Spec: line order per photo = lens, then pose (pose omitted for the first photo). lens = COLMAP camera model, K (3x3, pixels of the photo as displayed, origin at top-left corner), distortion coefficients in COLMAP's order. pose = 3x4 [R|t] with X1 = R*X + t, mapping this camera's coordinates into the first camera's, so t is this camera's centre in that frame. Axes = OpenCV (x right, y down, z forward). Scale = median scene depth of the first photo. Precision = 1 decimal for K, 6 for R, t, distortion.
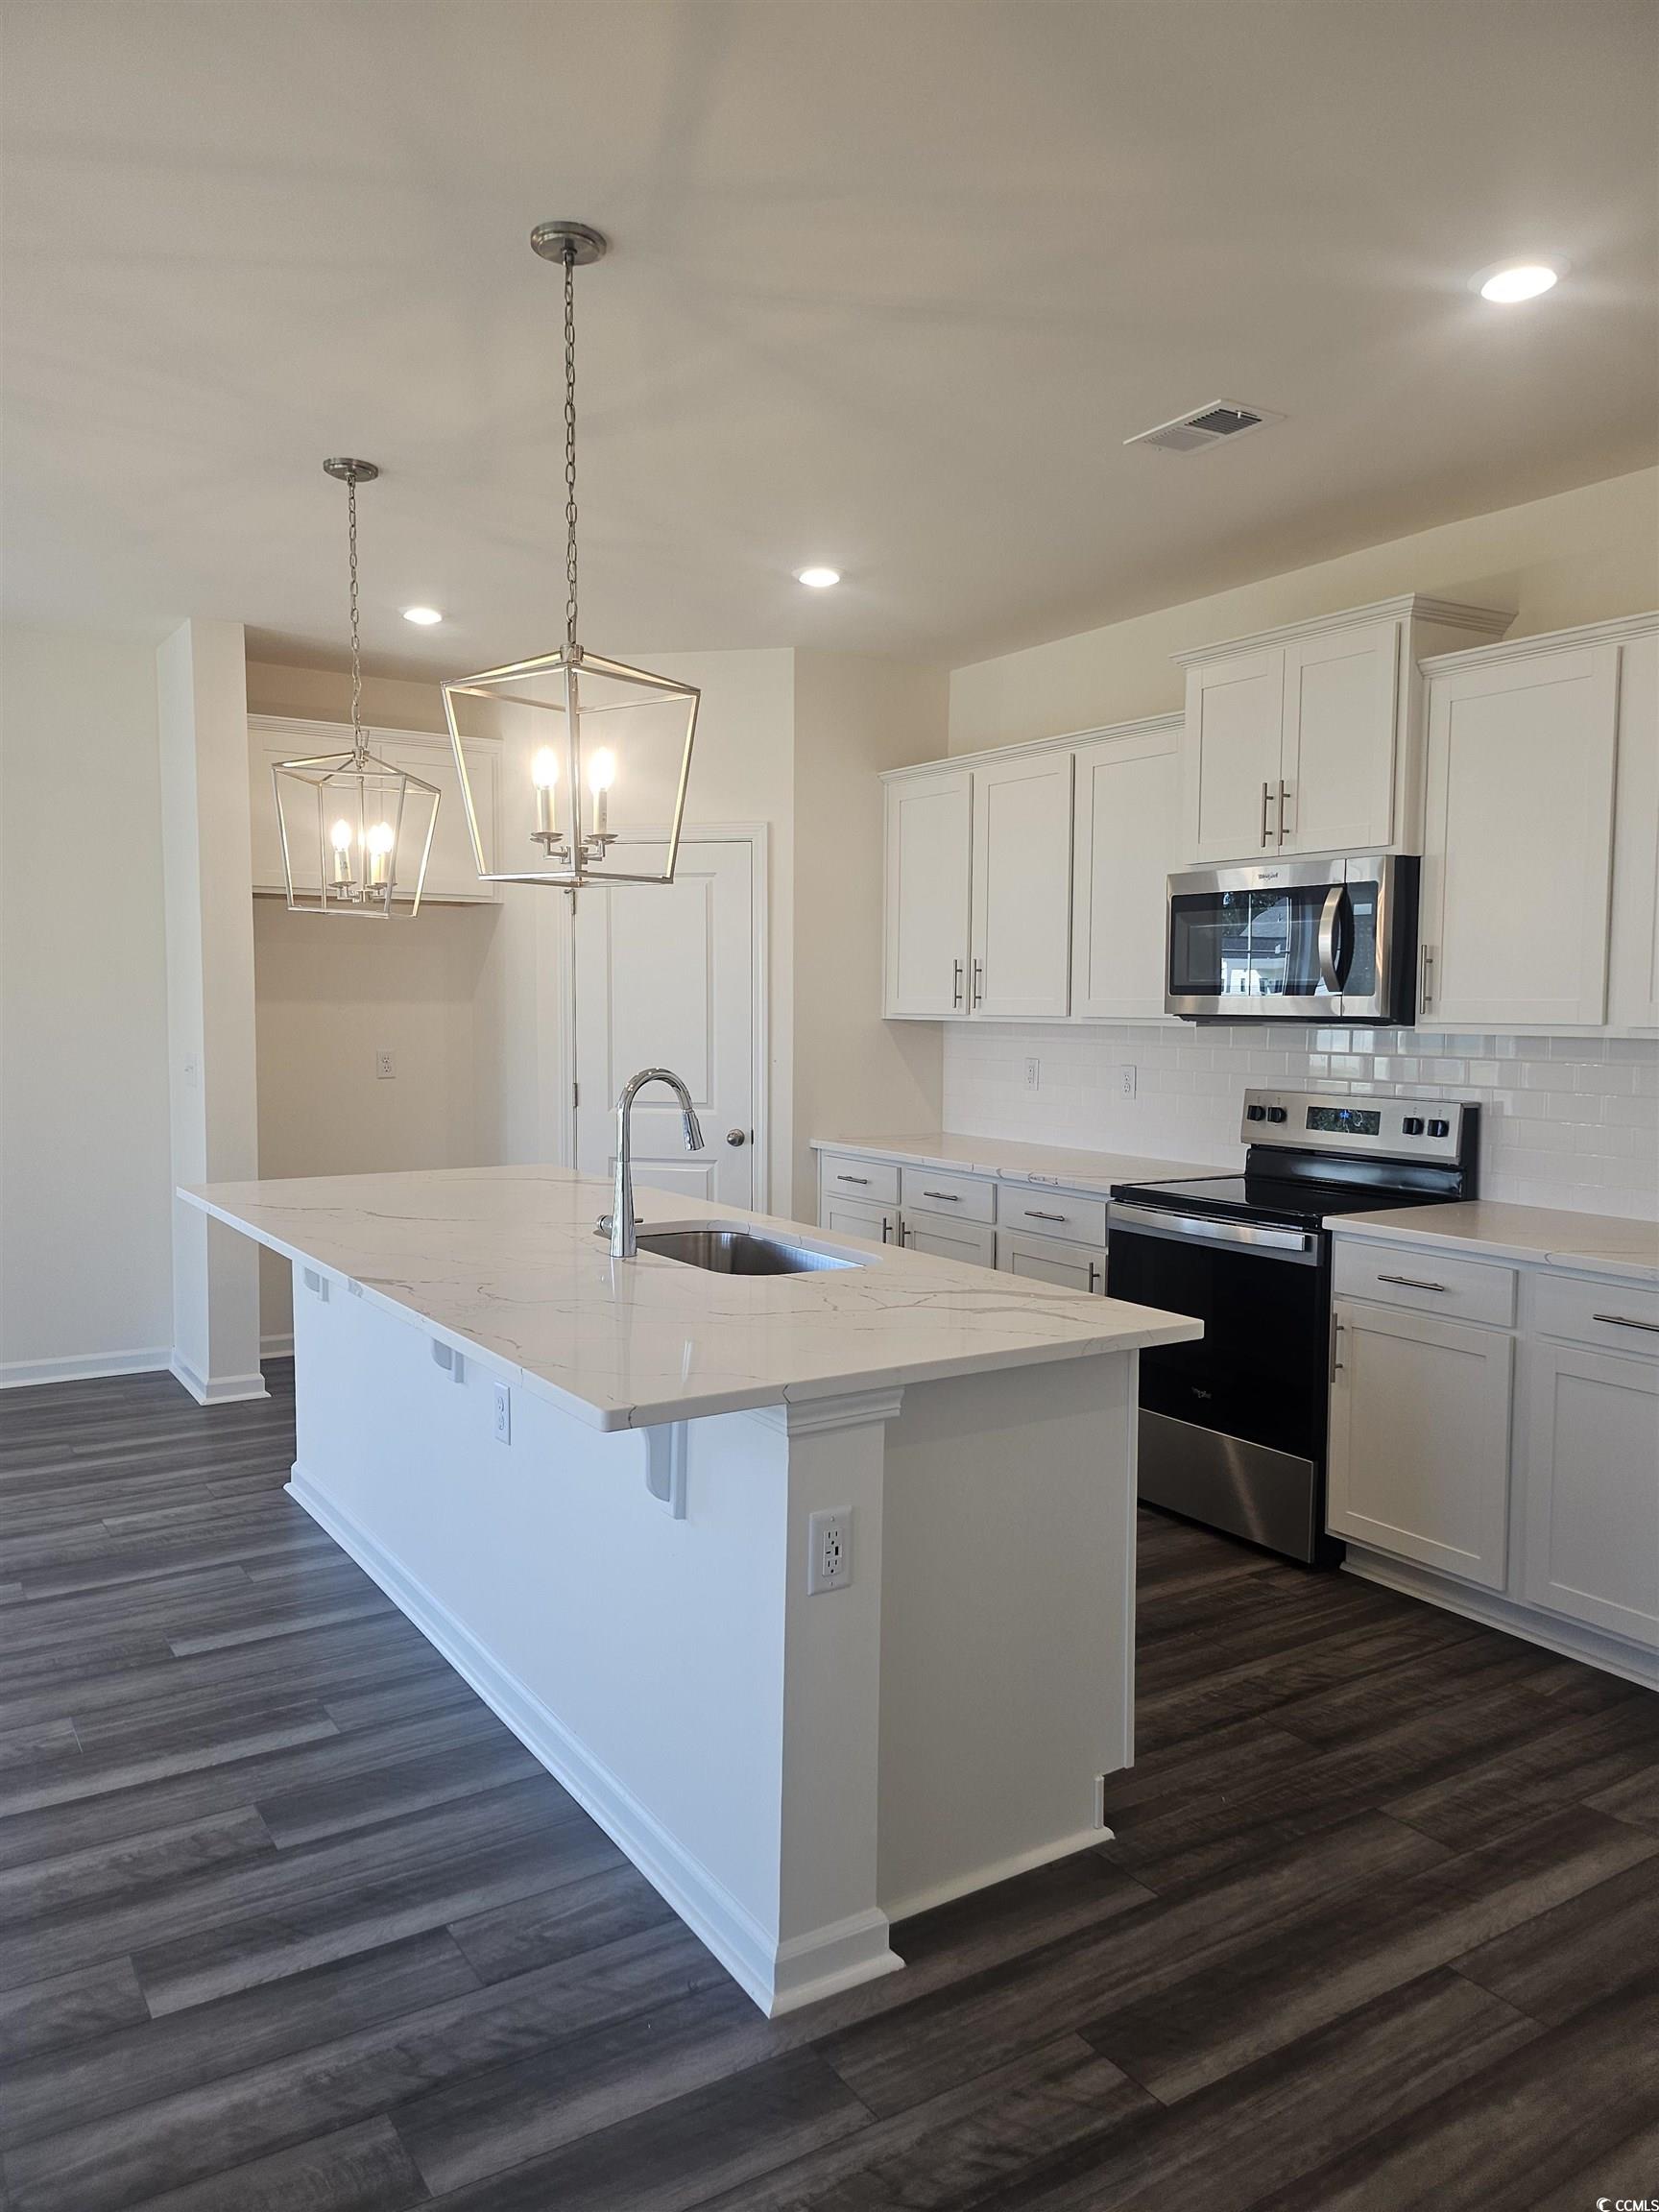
lens RADIAL K [[1552.5, 0, 829.5], [0, 1552.5, 1106.0], [0, 0, 1]] dist [0.045725, -0.000580]
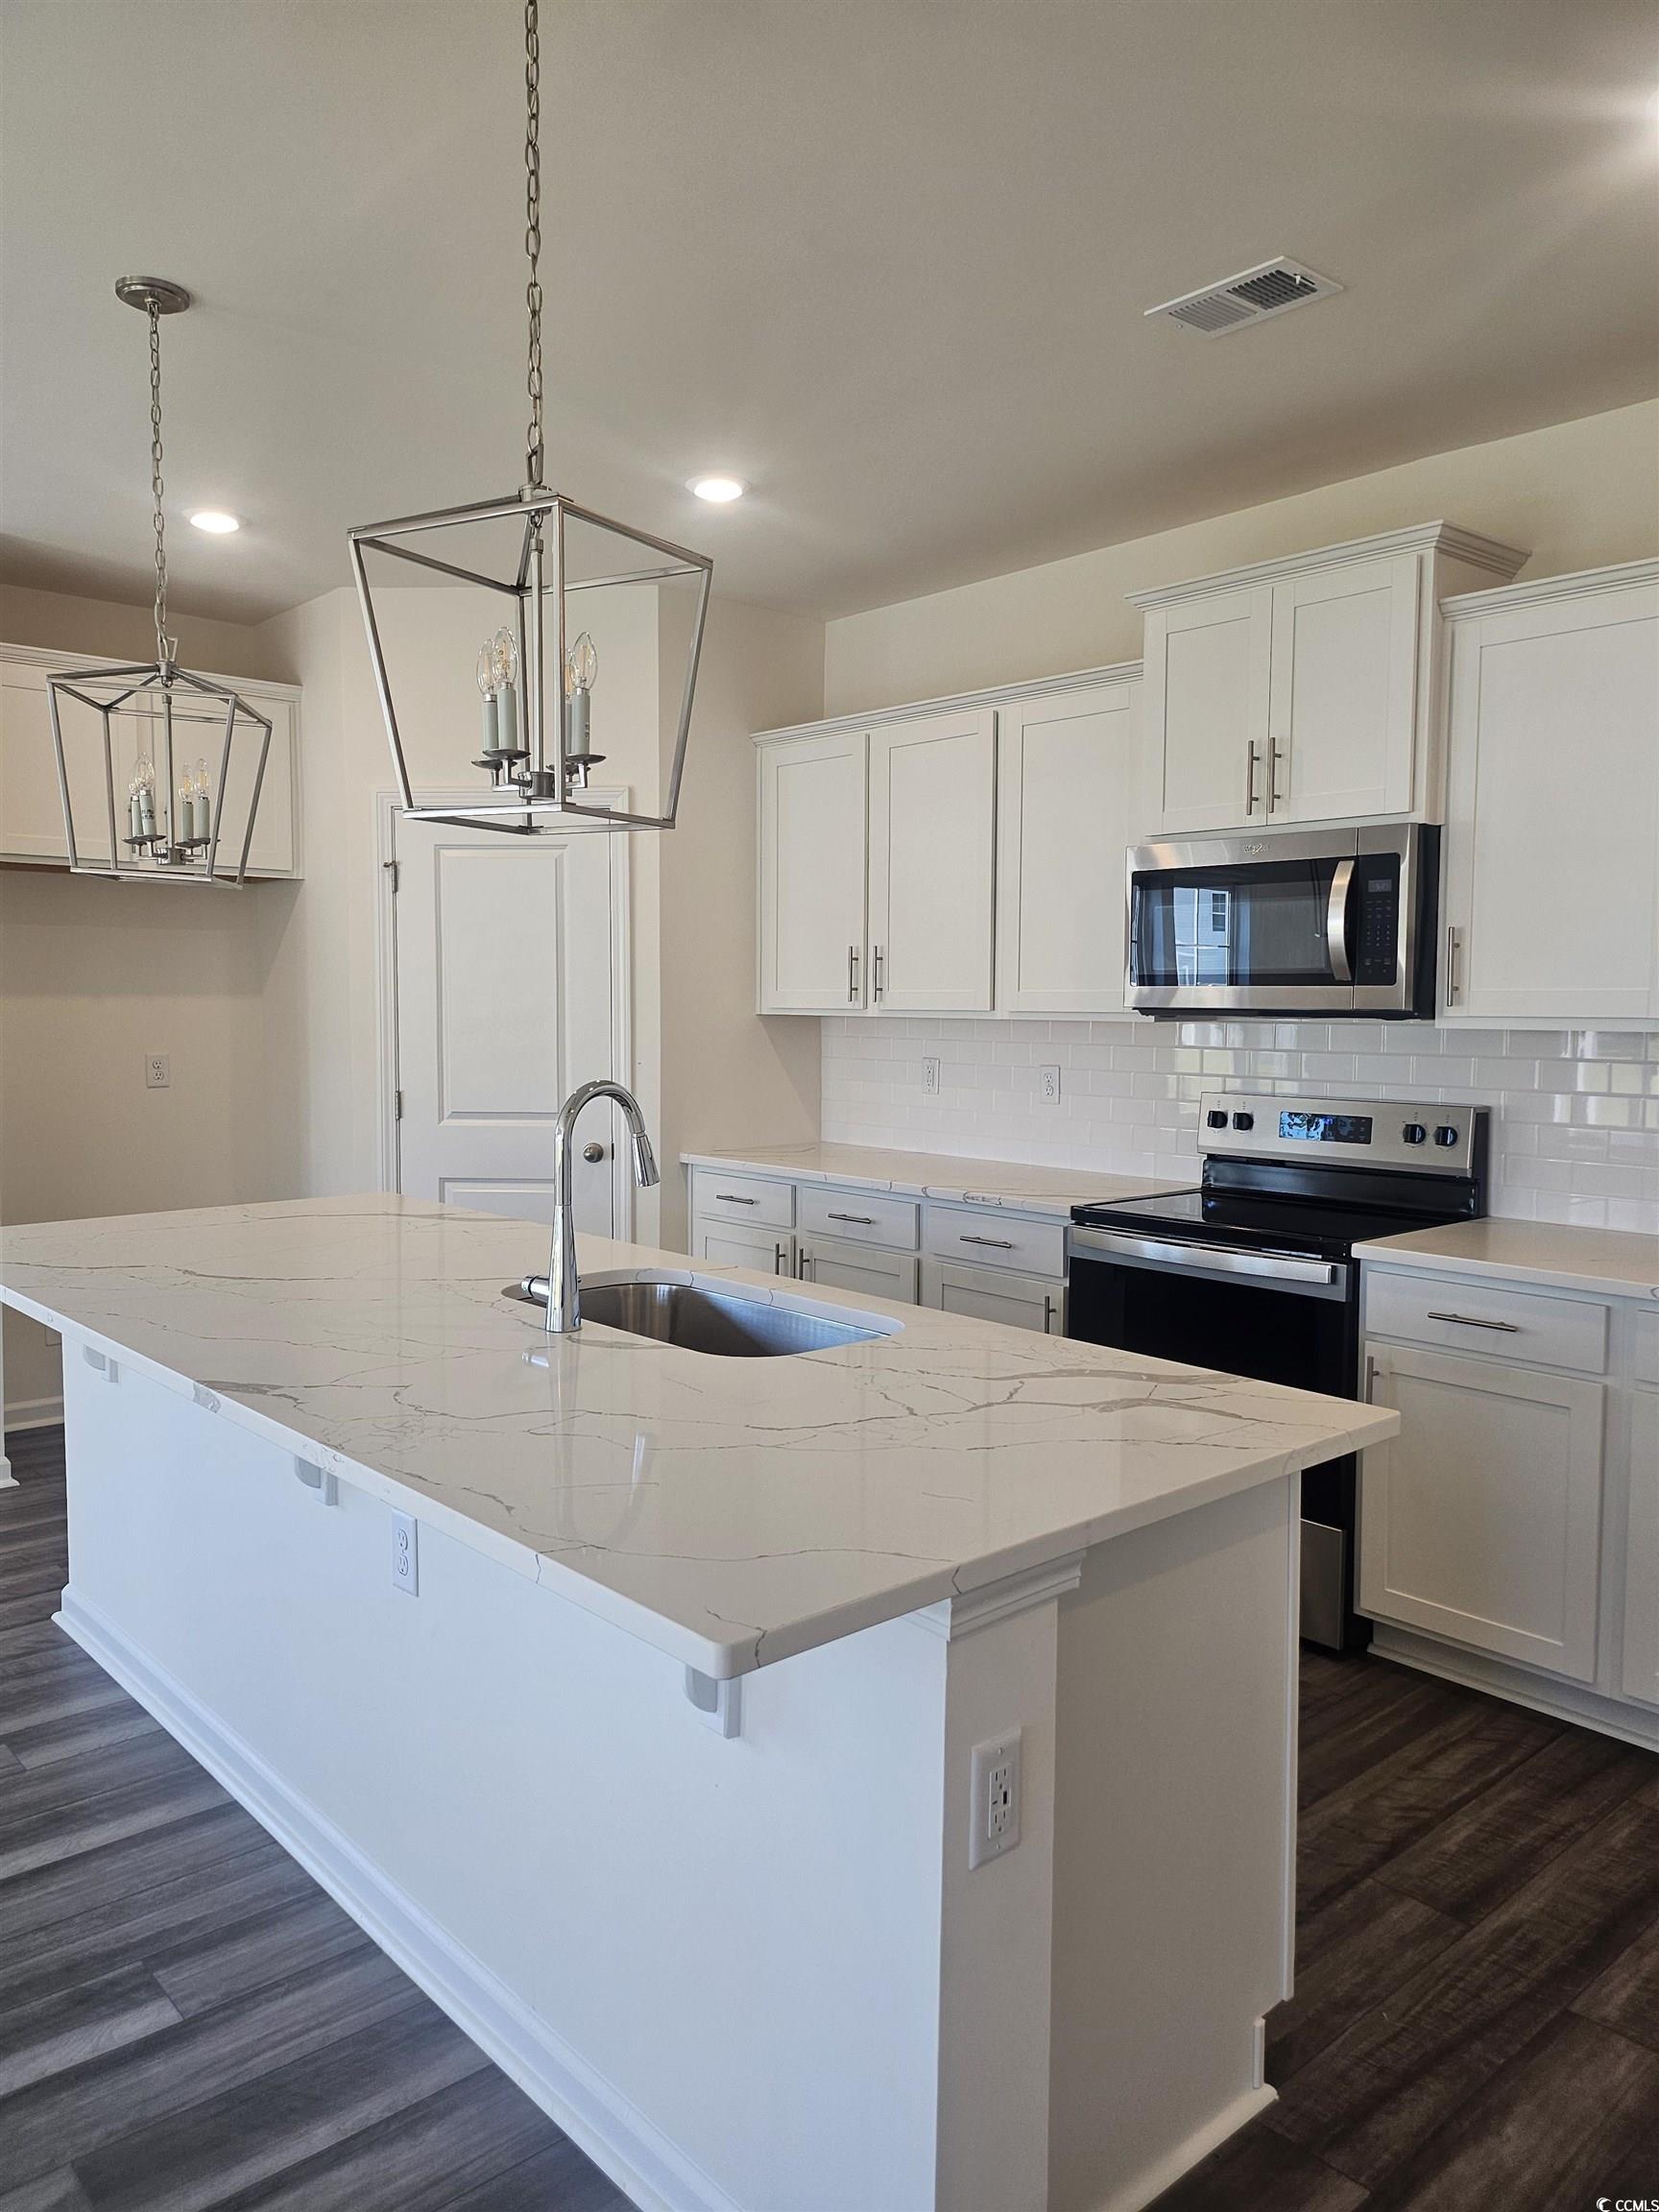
lens RADIAL K [[1576.7, 0, 825.4], [0, 1576.7, 1090.3], [0, 0, 1]] dist [0.069986, -0.071510]
pose [[0.989151, -0.010847, 0.146499, -0.093285], [0.011959, 0.999906, -0.006714, -0.010379], [-0.146412, 0.008394, 0.989188, 0.174768]]
